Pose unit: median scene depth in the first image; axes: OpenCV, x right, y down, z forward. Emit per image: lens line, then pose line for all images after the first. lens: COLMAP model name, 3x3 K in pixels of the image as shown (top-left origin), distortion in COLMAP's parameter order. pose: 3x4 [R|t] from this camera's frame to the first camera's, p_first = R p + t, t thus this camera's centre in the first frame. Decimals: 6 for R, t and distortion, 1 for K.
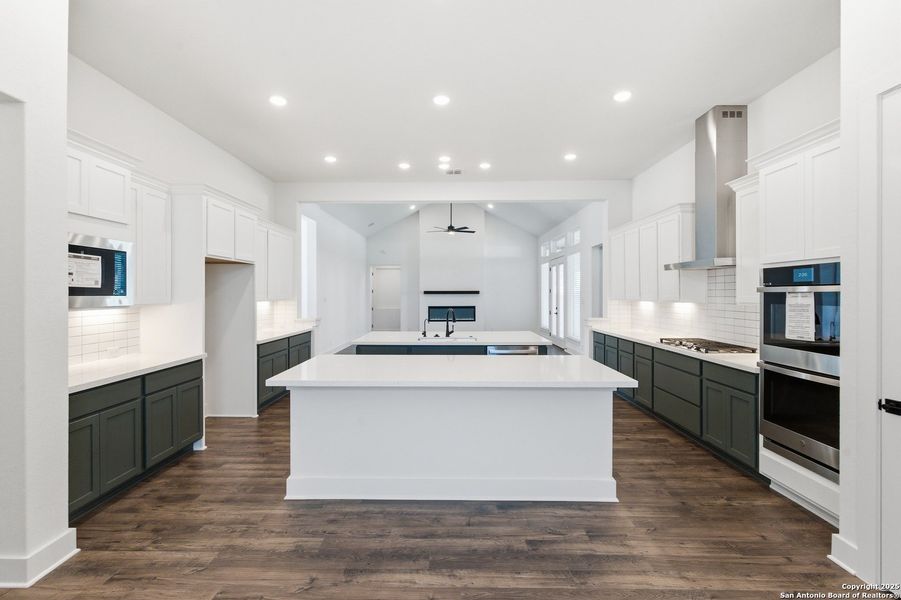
lens RADIAL K [[405.9, 0, 443.4], [0, 405.9, 292.5], [0, 0, 1]] dist [-0.006023, 0.003670]
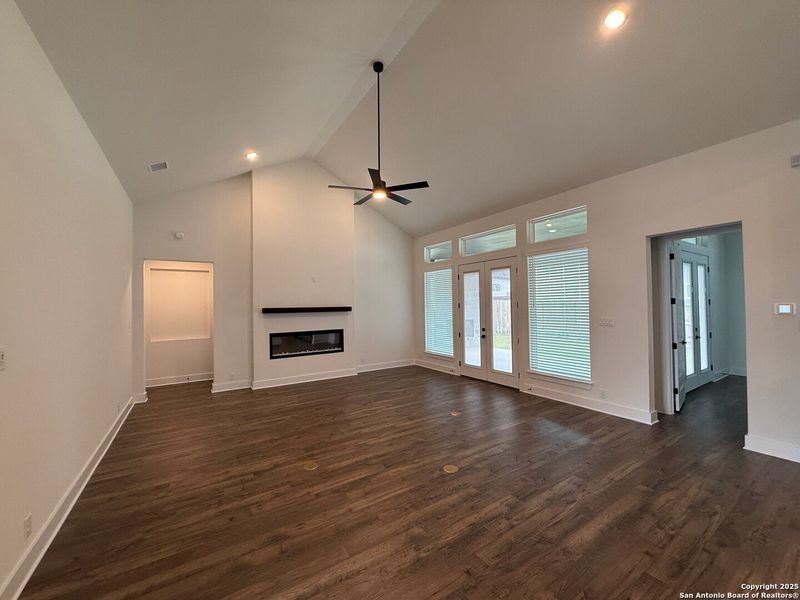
lens RADIAL K [[320.4, 0, 396.9], [0, 320.4, 299.8], [0, 0, 1]] dist [-0.002332, 0.001186]
pose [[0.833004, -0.005003, 0.553244, -0.509620], [0.013289, 0.999852, -0.010967, -0.029356], [-0.553107, 0.016488, 0.832947, 1.814024]]
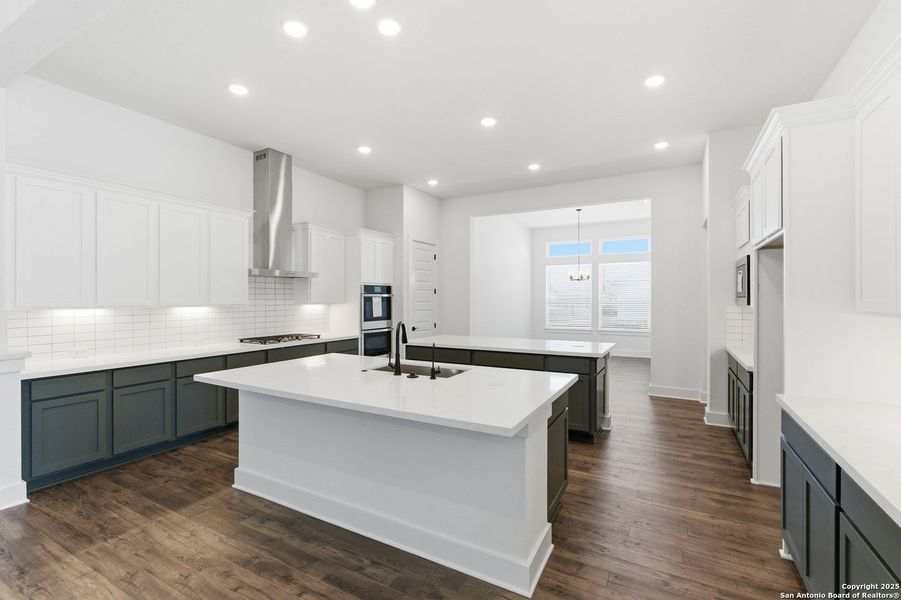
lens RADIAL K [[405.9, 0, 450.2], [0, 405.9, 300.6], [0, 0, 1]] dist [-0.006023, 0.003670]
pose [[-0.885276, -0.002437, 0.465060, -0.437675], [-0.001204, 0.999995, 0.002950, 0.010429], [-0.465065, 0.002052, -0.885274, 2.076151]]
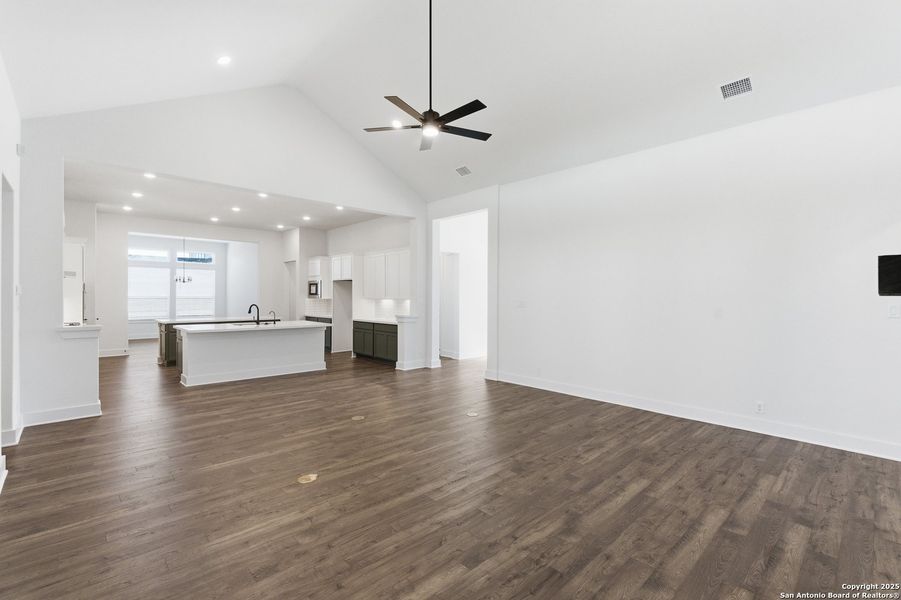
lens RADIAL K [[405.9, 0, 447.0], [0, 405.9, 294.9], [0, 0, 1]] dist [-0.006023, 0.003670]
pose [[-0.718656, -0.005450, -0.695344, 0.740440], [-0.002763, 0.999984, -0.004983, 0.015950], [0.695360, -0.001660, -0.718659, 3.533984]]
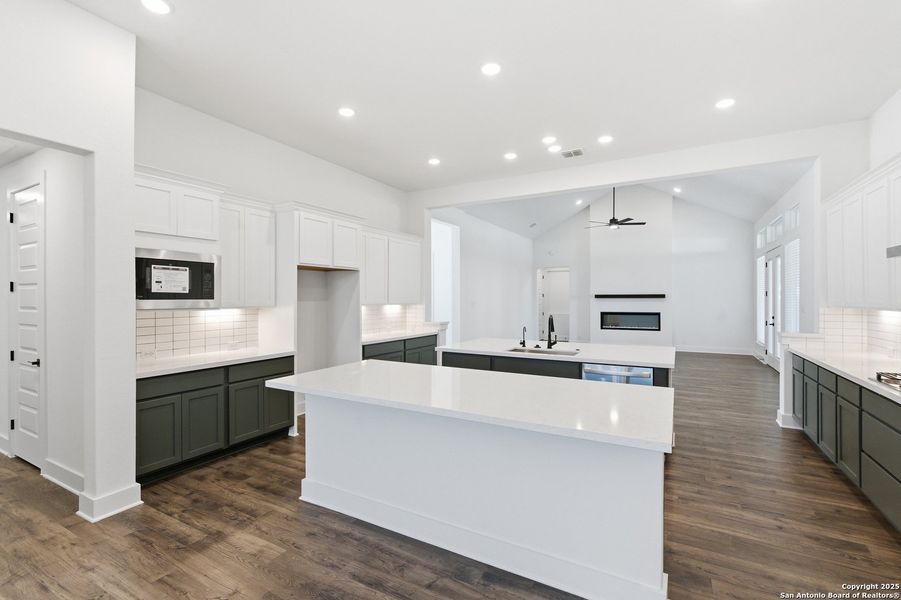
lens RADIAL K [[405.9, 0, 446.5], [0, 405.9, 298.5], [0, 0, 1]] dist [-0.006023, 0.003670]
pose [[0.878621, 0.000353, -0.477520, 0.324446], [0.002018, 0.999988, 0.004453, 0.000664], [0.477516, -0.004876, 0.878609, 0.216056]]
